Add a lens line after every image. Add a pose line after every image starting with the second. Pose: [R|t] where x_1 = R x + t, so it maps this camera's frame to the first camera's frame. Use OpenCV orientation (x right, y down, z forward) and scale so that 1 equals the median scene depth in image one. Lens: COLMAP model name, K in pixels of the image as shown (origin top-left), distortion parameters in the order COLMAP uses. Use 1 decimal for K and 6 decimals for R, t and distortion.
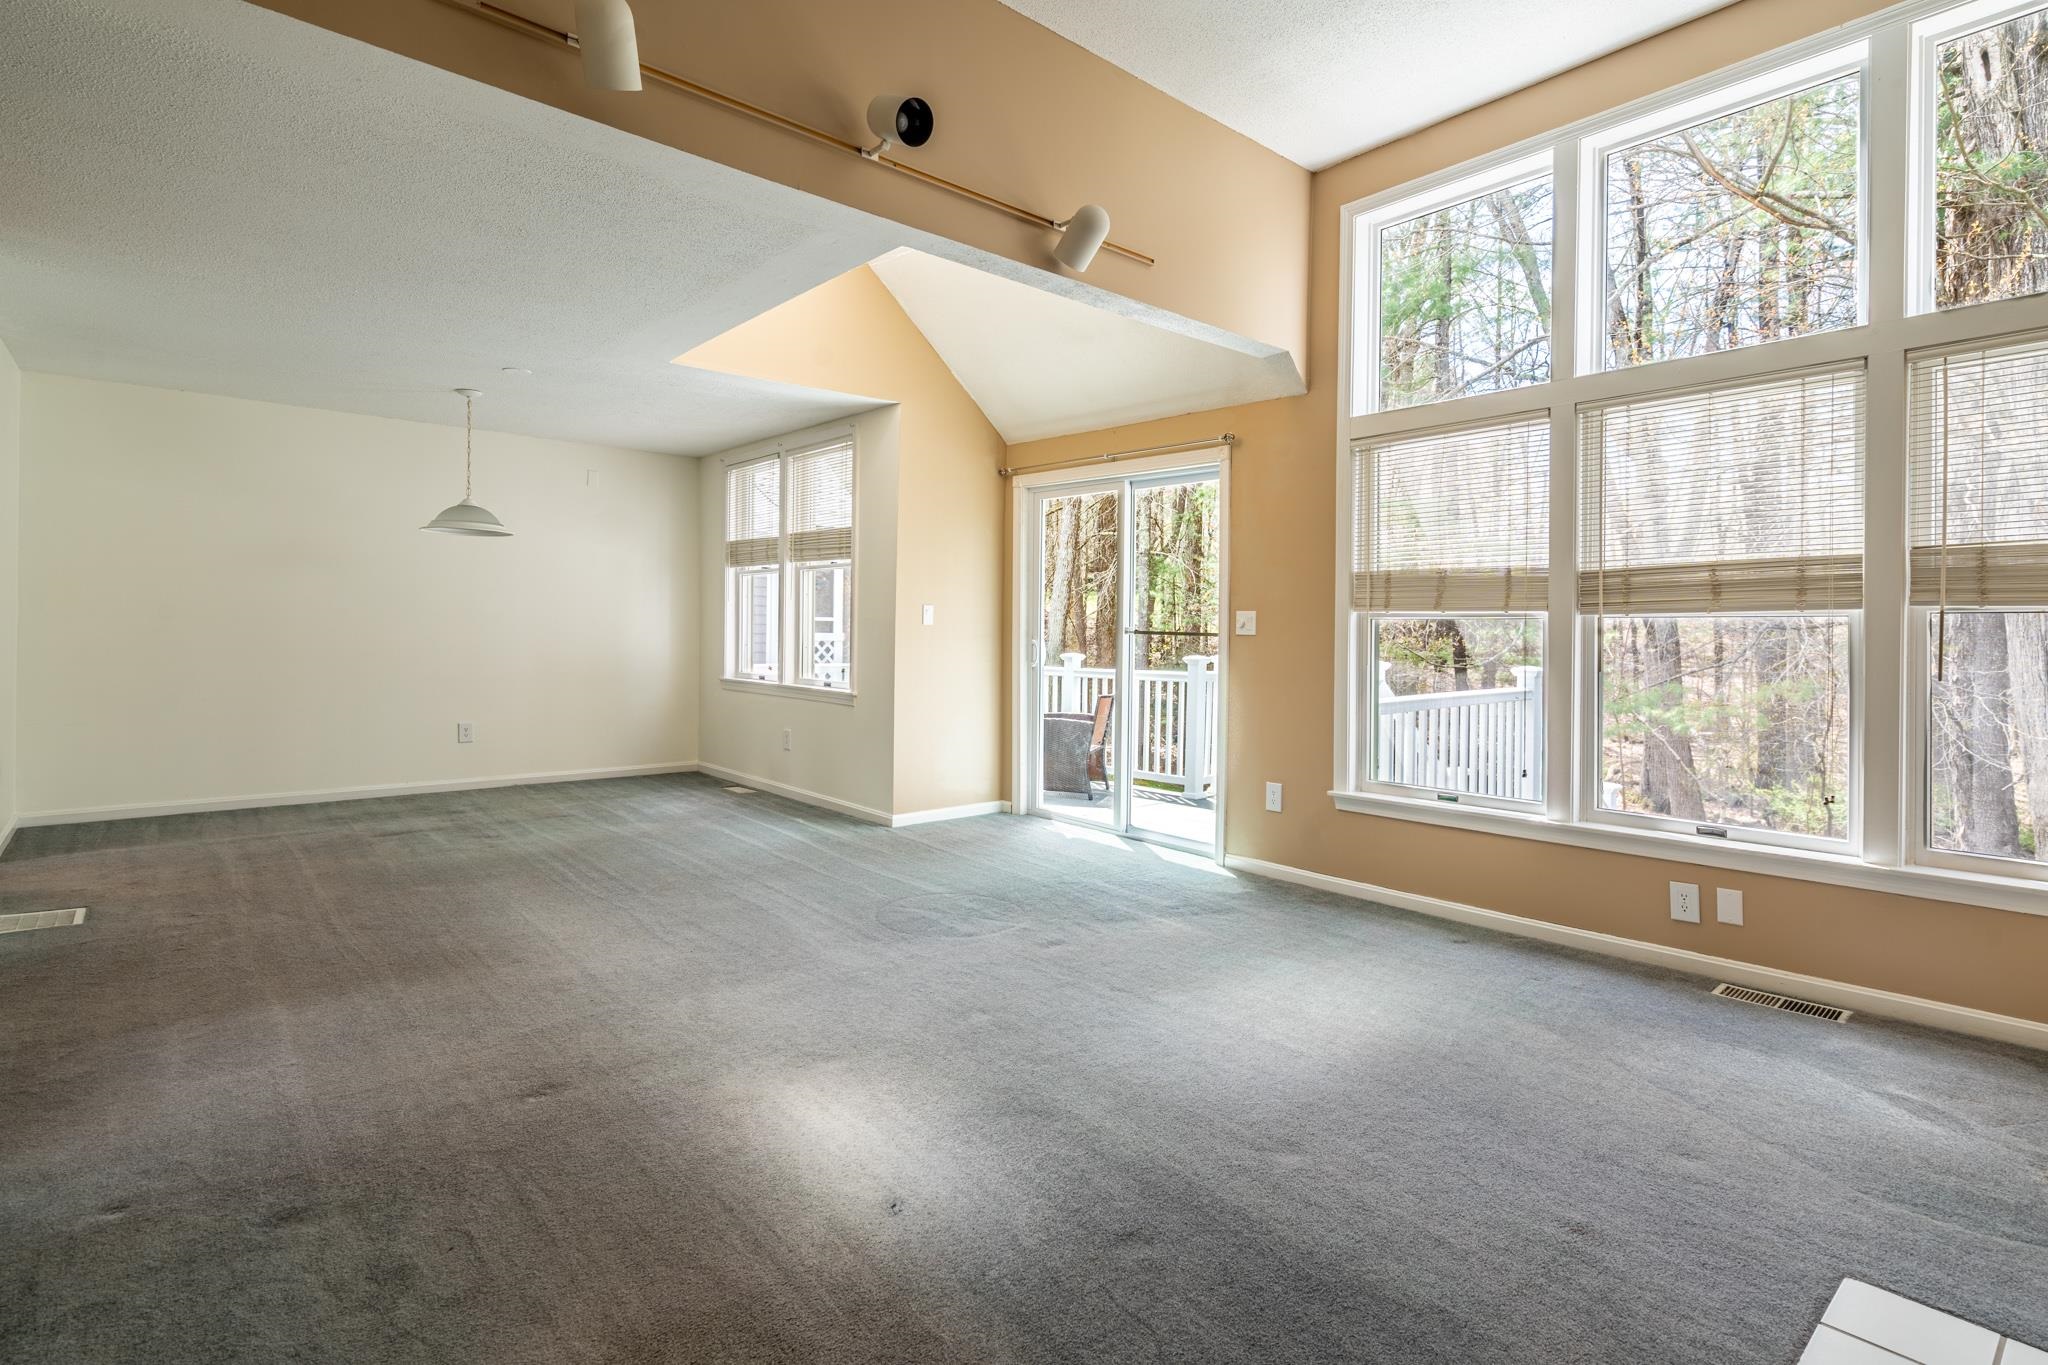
lens RADIAL K [[1008.9, 0, 1003.0], [0, 1008.9, 638.1], [0, 0, 1]] dist [0.002051, 0.000256]
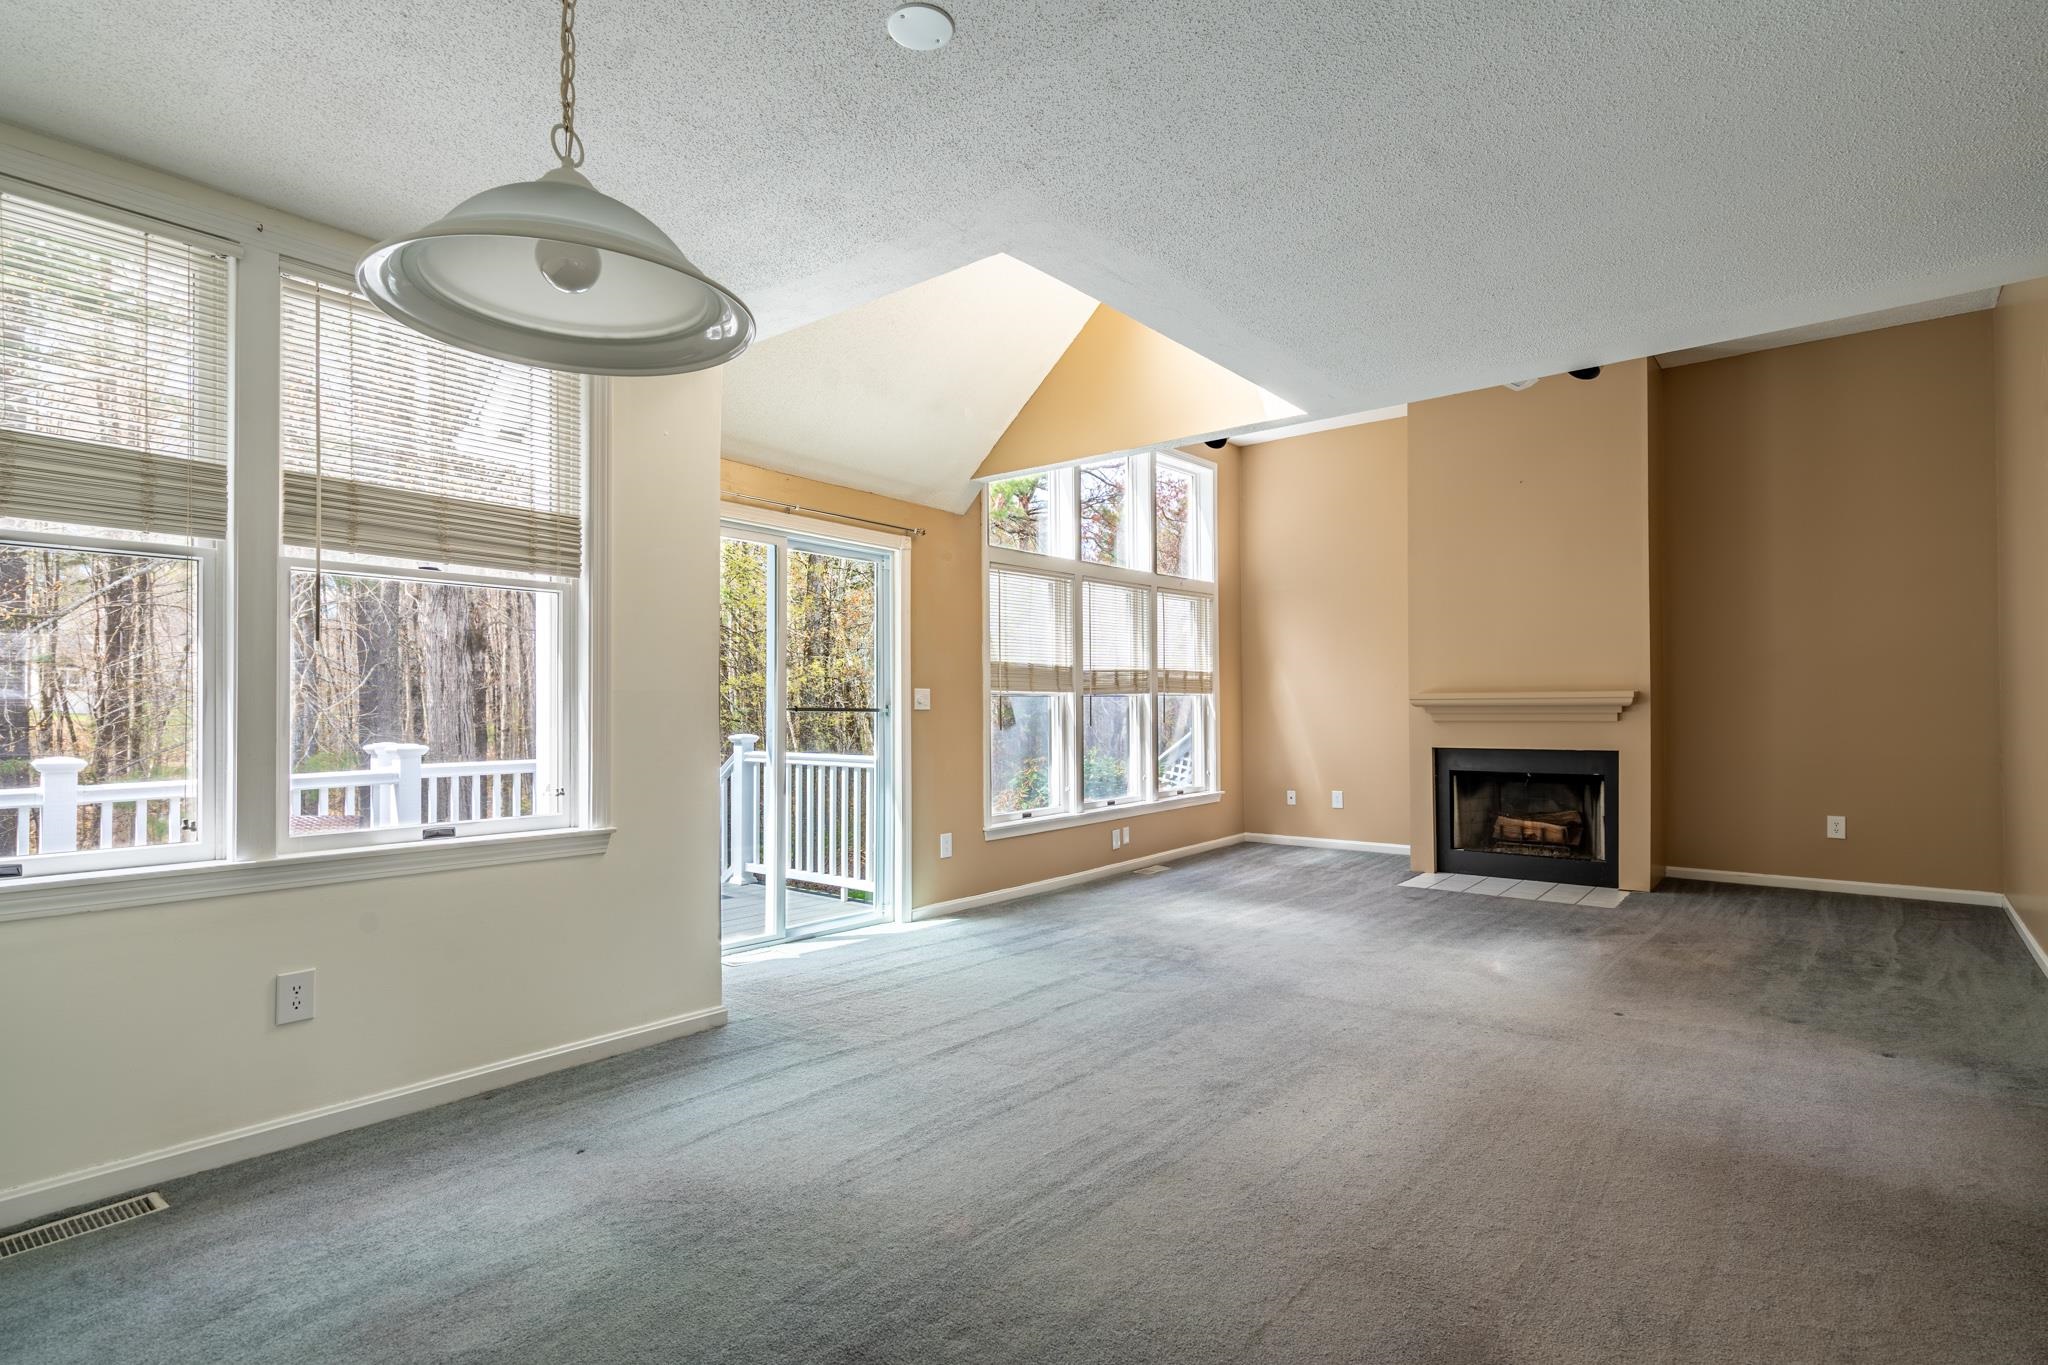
lens RADIAL K [[1008.9, 0, 1021.9], [0, 1008.9, 688.5], [0, 0, 1]] dist [0.002051, 0.000256]
pose [[-0.179020, -0.000375, 0.983845, -0.981575], [-0.001762, 0.999998, 0.000061, -0.029653], [-0.983844, -0.001723, -0.179020, 1.201130]]
